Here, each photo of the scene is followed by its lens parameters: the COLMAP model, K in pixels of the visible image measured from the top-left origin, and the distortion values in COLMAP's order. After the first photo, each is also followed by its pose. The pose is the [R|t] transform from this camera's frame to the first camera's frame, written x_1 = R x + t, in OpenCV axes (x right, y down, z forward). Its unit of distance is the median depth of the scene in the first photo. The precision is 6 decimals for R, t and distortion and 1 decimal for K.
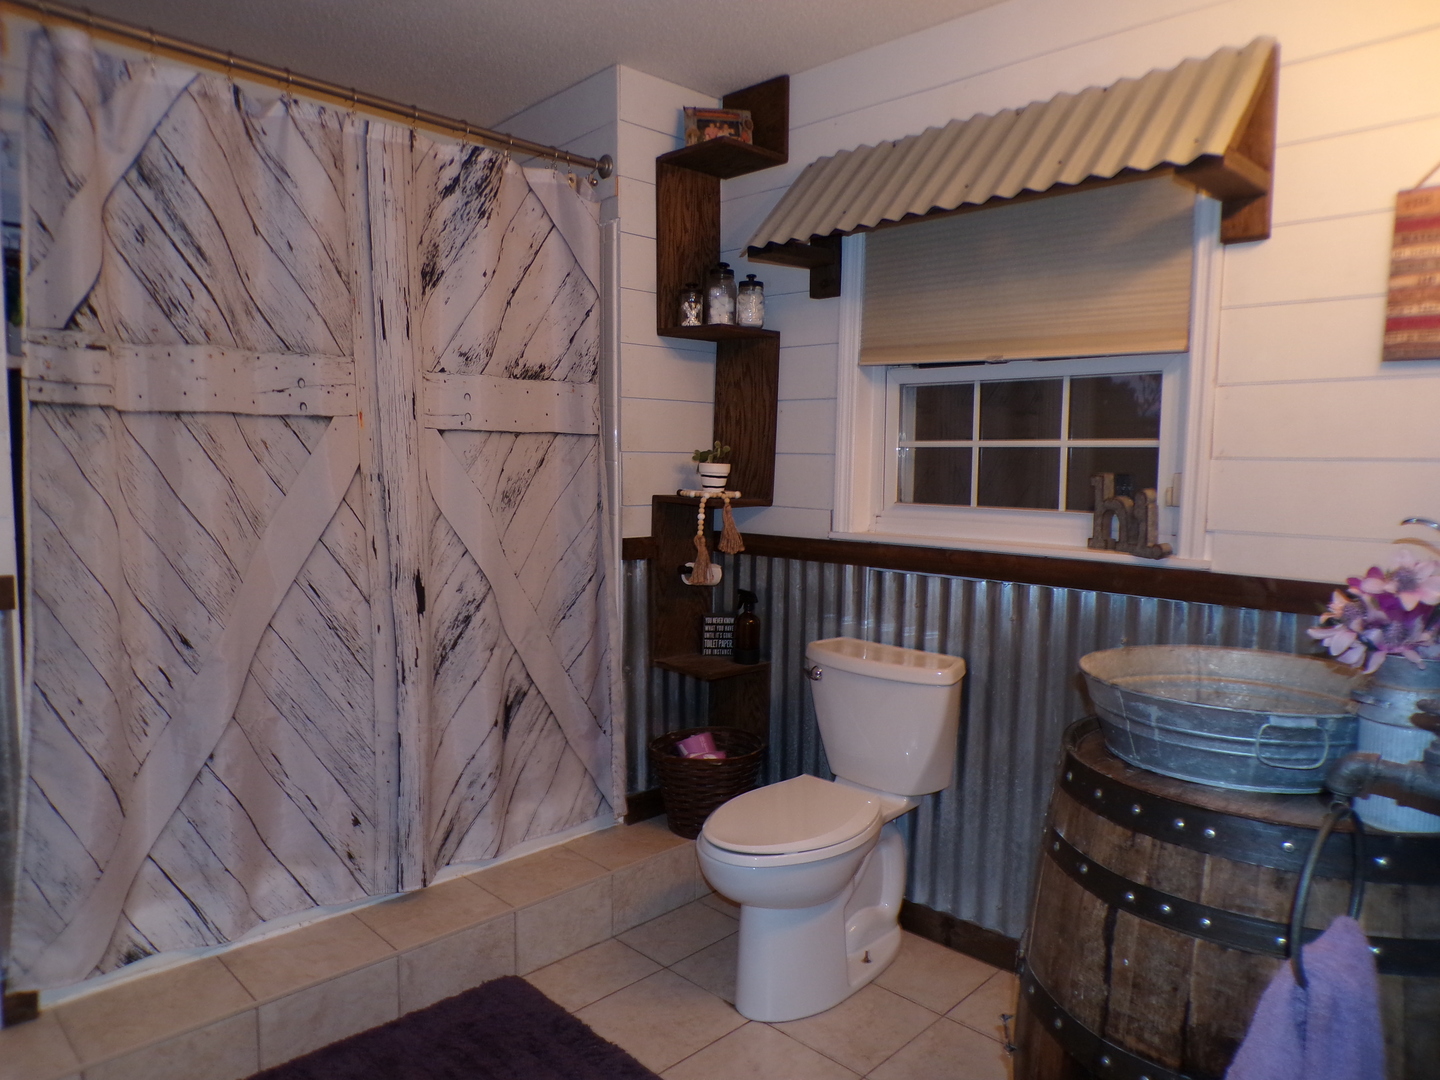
lens RADIAL K [[972.1, 0, 715.6], [0, 972.1, 546.4], [0, 0, 1]] dist [-0.050082, 0.026831]
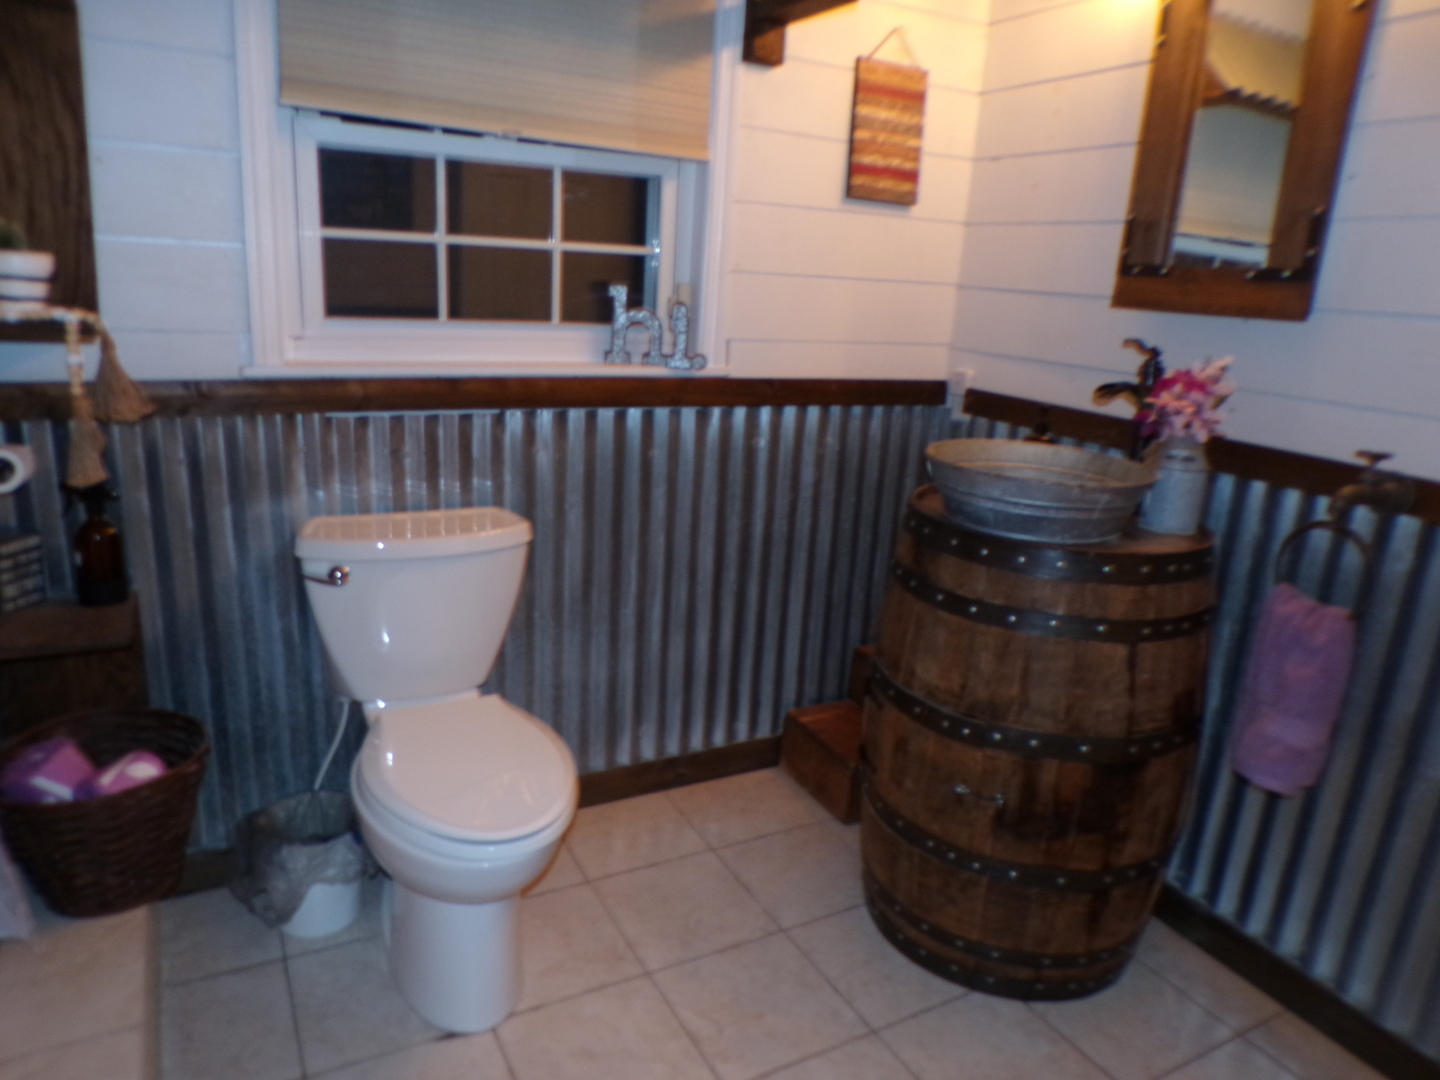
lens RADIAL K [[972.1, 0, 715.6], [0, 972.1, 546.4], [0, 0, 1]] dist [-0.050082, 0.026831]
pose [[0.286254, -0.256620, 0.923149, -0.510177], [0.032710, 0.965523, 0.258256, -0.066979], [-0.957595, -0.043730, 0.284779, 0.619704]]
